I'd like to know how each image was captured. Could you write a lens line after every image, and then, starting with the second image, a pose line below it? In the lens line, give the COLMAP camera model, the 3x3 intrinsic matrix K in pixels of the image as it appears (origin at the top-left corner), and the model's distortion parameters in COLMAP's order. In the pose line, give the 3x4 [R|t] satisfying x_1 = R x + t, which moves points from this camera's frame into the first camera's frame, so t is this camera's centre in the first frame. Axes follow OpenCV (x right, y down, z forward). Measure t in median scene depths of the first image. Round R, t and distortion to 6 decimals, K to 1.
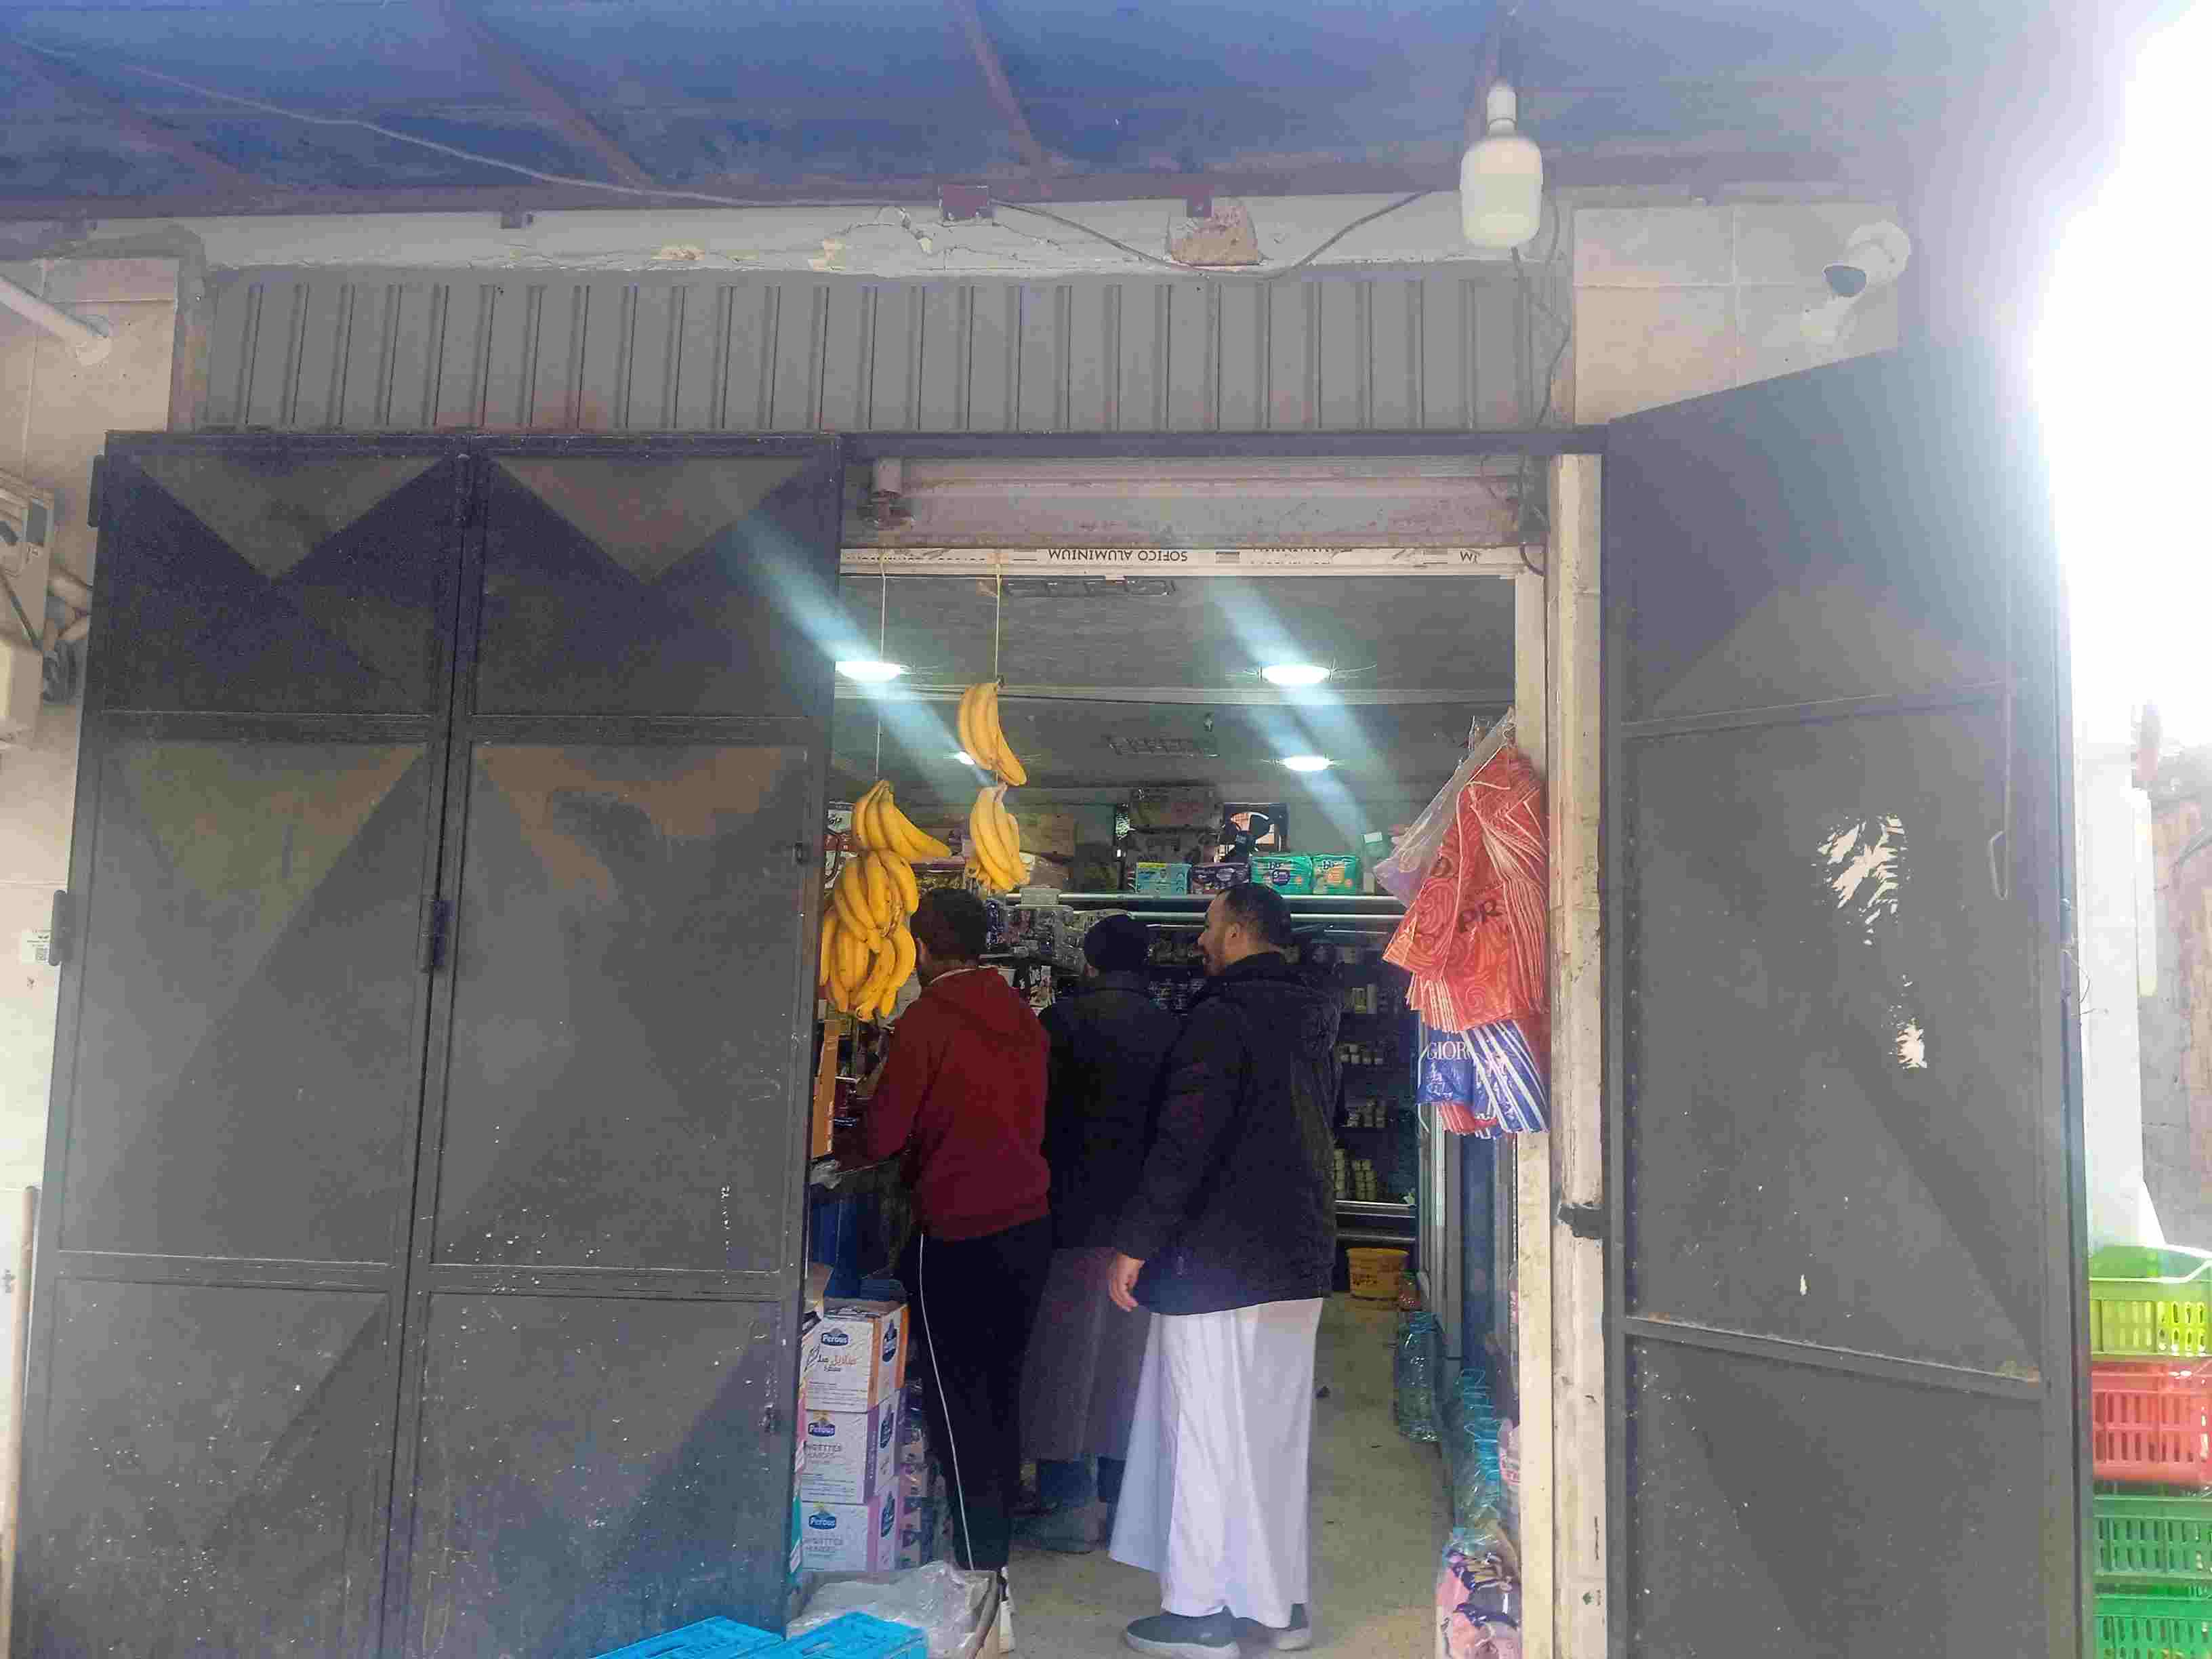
lens RADIAL K [[1891.5, 0, 1106.0], [0, 1891.5, 829.5], [0, 0, 1]] dist [0.044913, -0.007465]
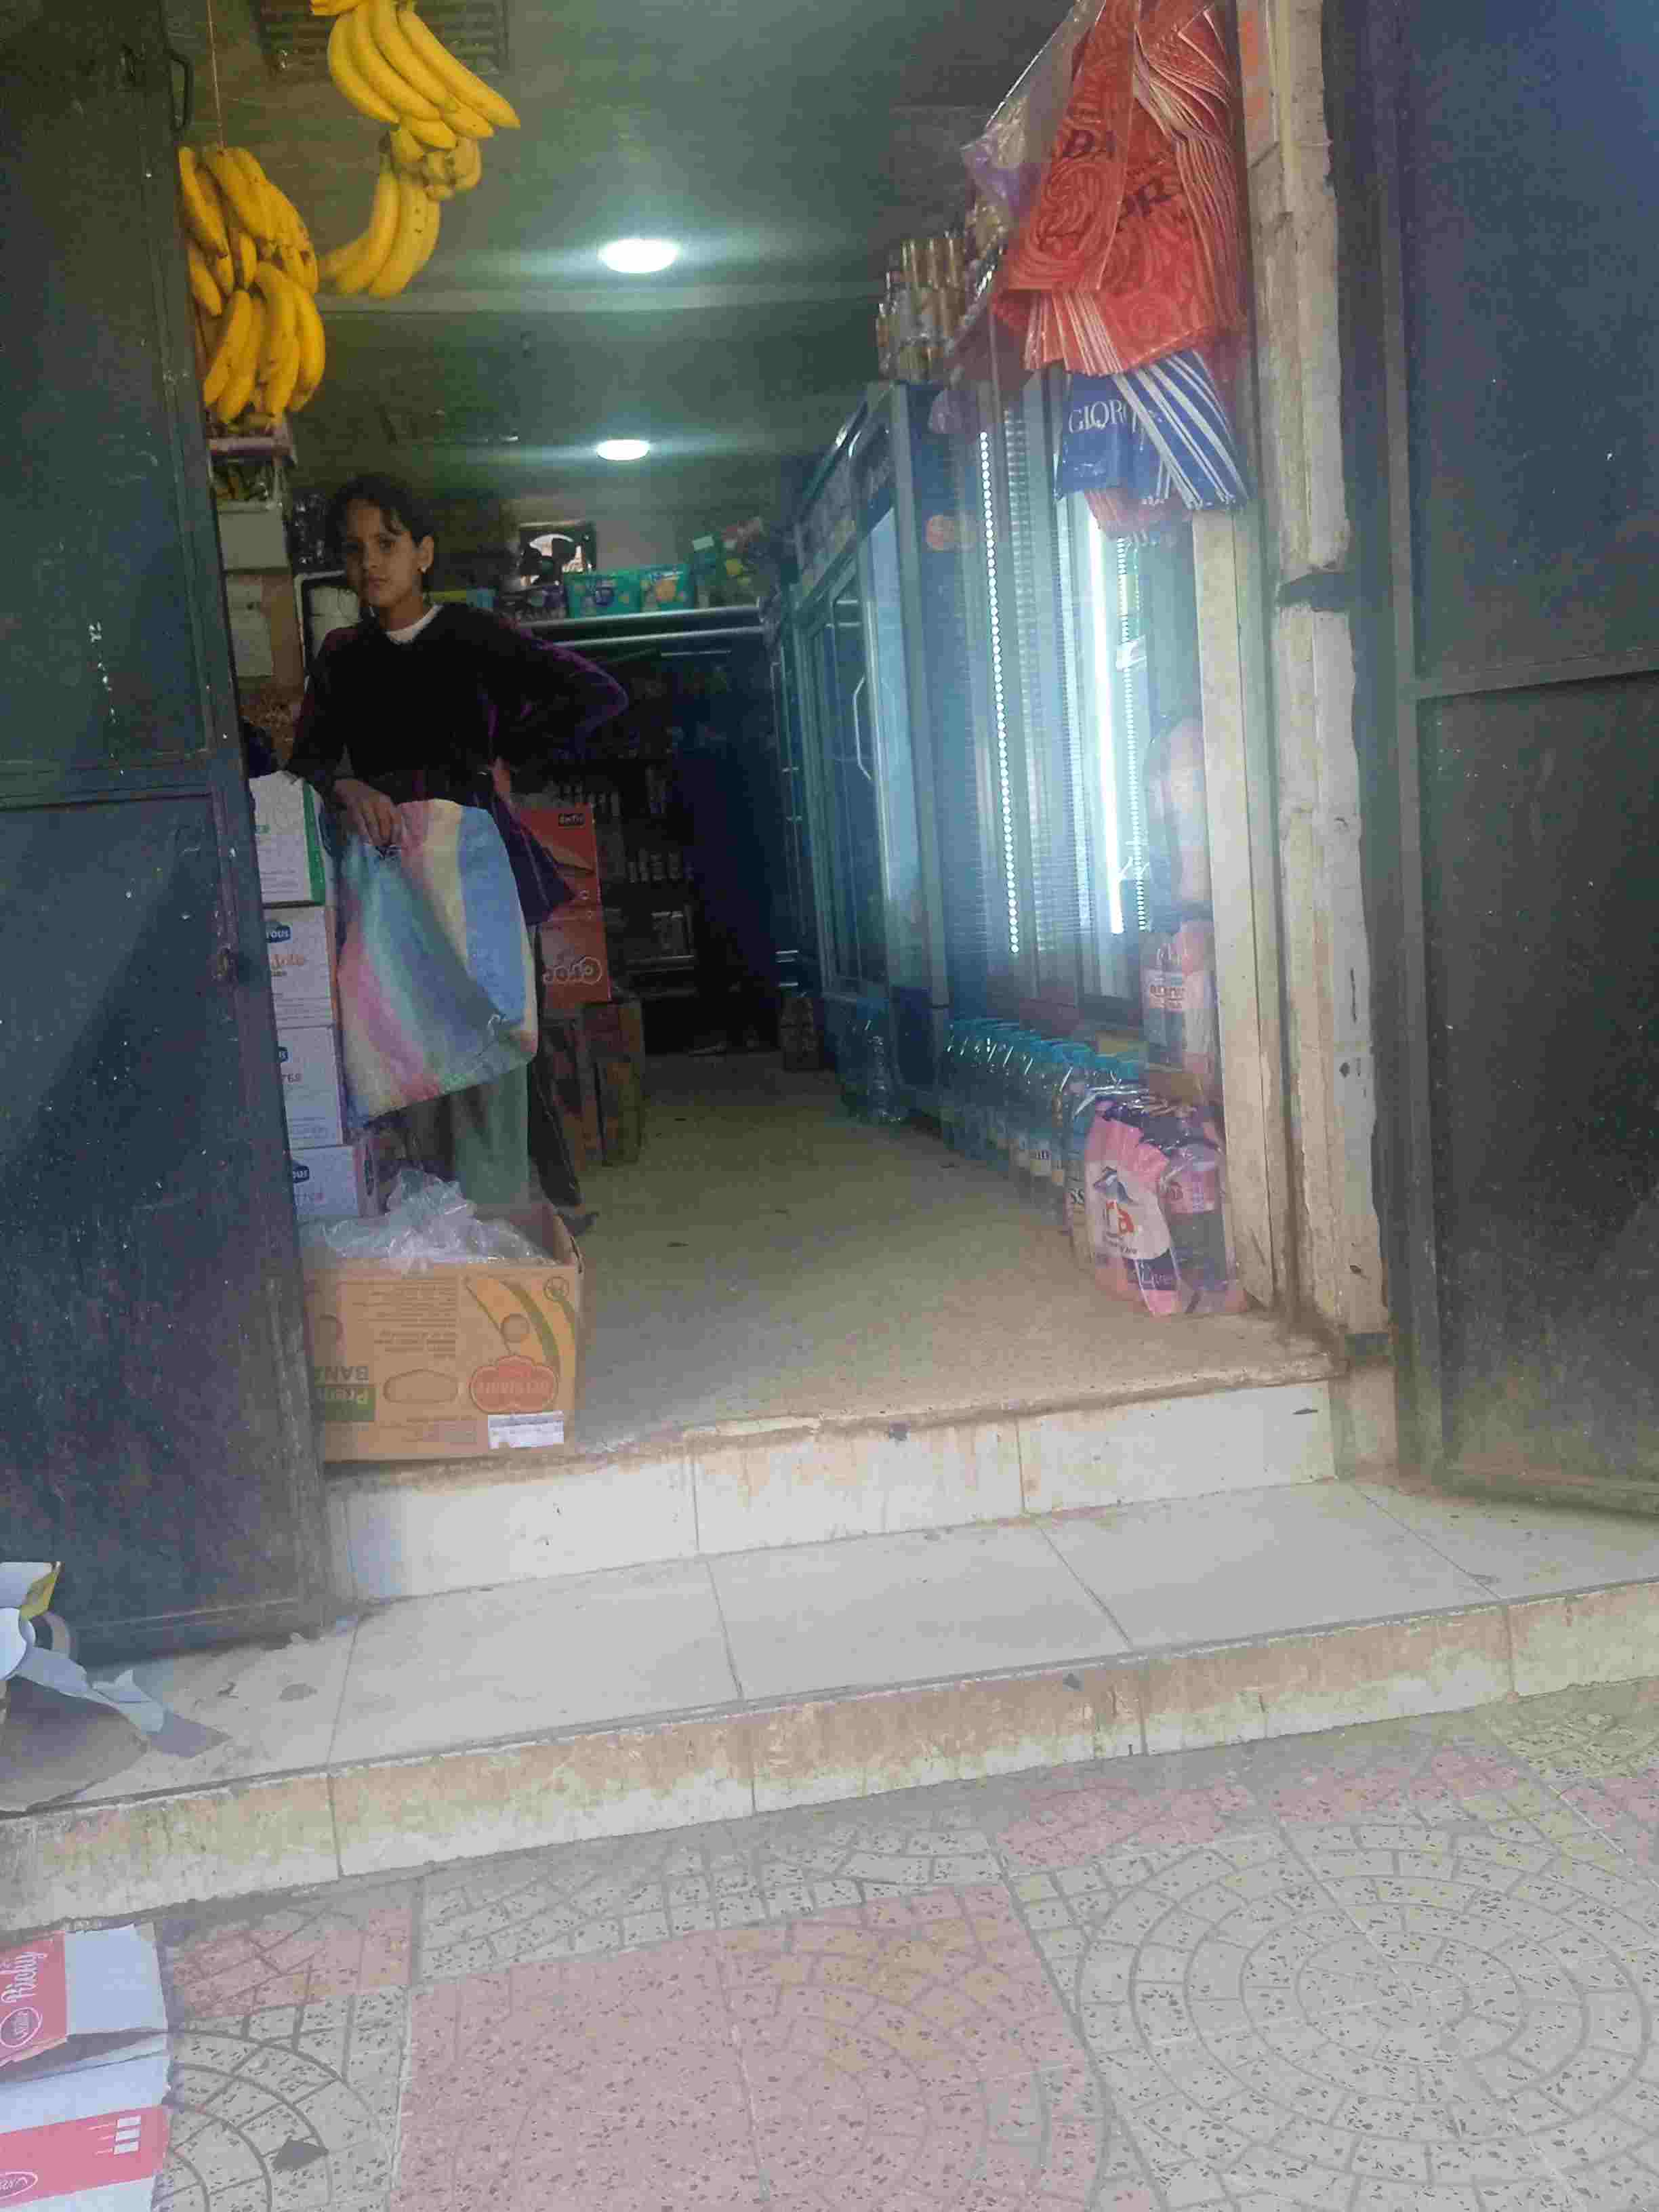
lens RADIAL K [[1891.5, 0, 829.5], [0, 1891.5, 1106.0], [0, 0, 1]] dist [0.044913, -0.007465]
pose [[0.962576, -0.123247, 0.241364, -0.134432], [0.072070, 0.974952, 0.210416, 0.221652], [-0.261252, -0.185146, 0.947348, 0.290583]]
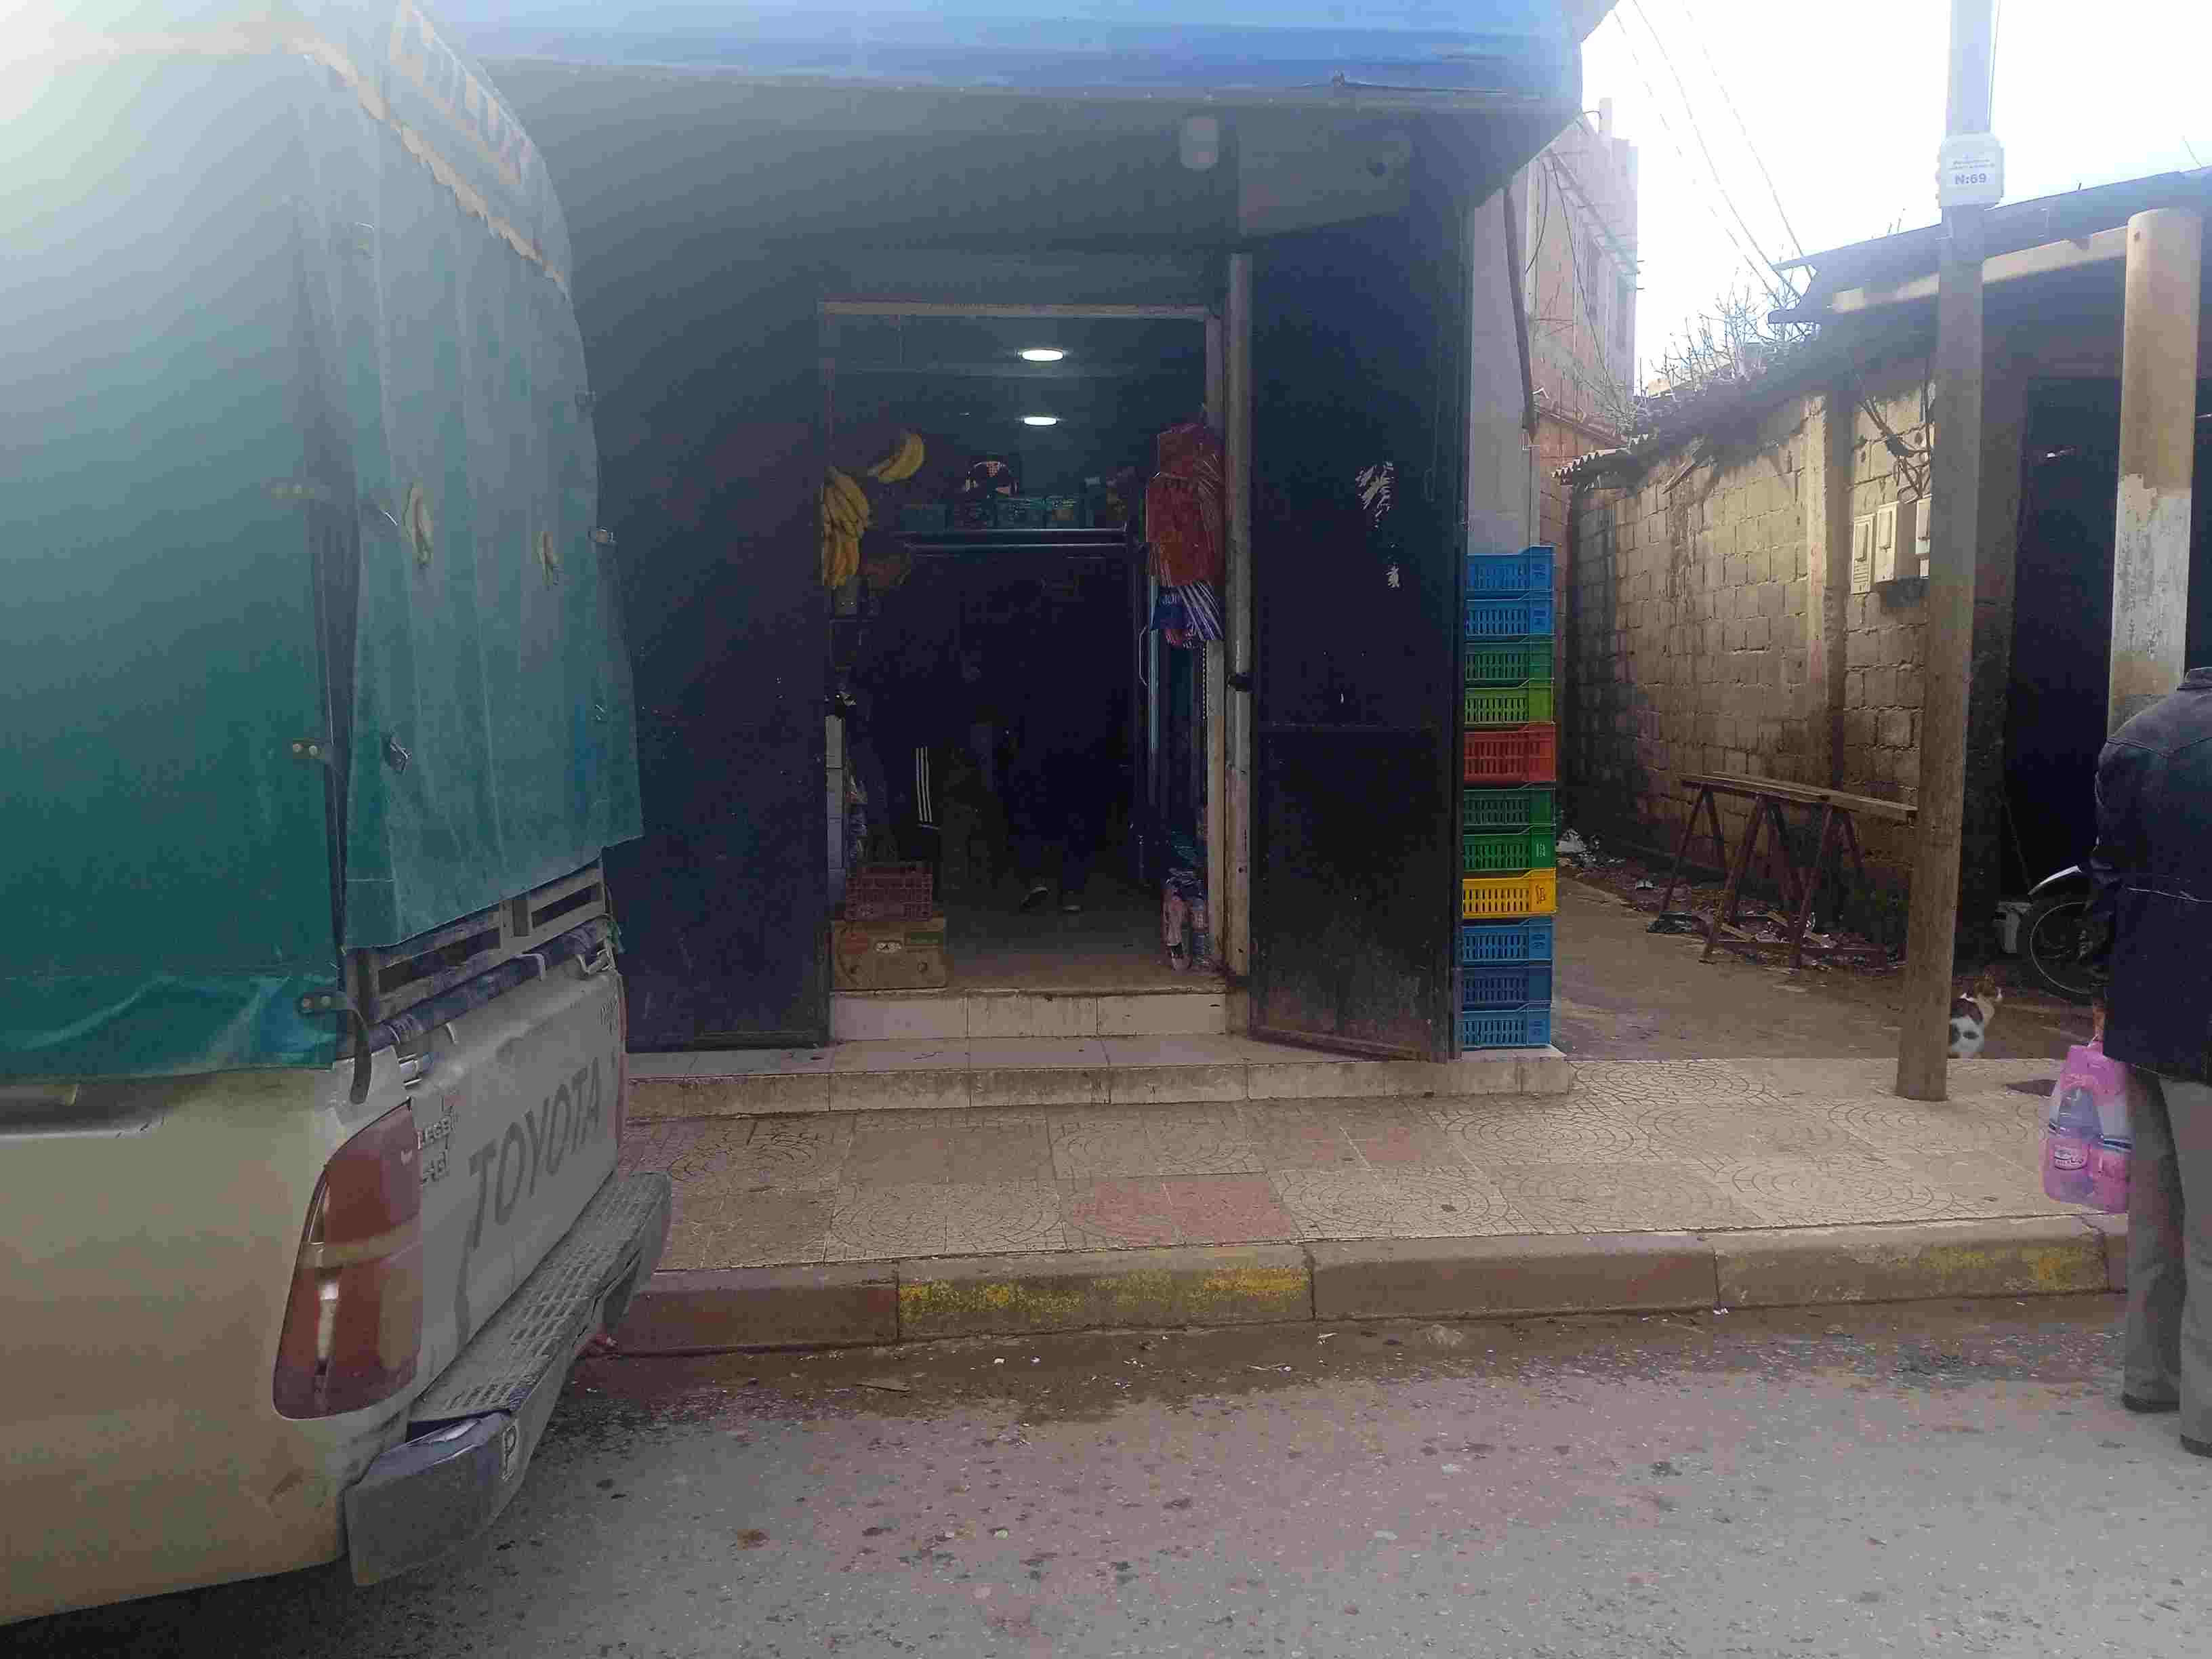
lens RADIAL K [[1879.1, 0, 1156.4], [0, 1879.1, 872.1], [0, 0, 1]] dist [0.272174, -0.001514]
pose [[0.981697, -0.045352, 0.184972, -0.182701], [0.006721, 0.978878, 0.204334, 0.003390], [-0.190332, -0.199351, 0.961266, -0.805768]]
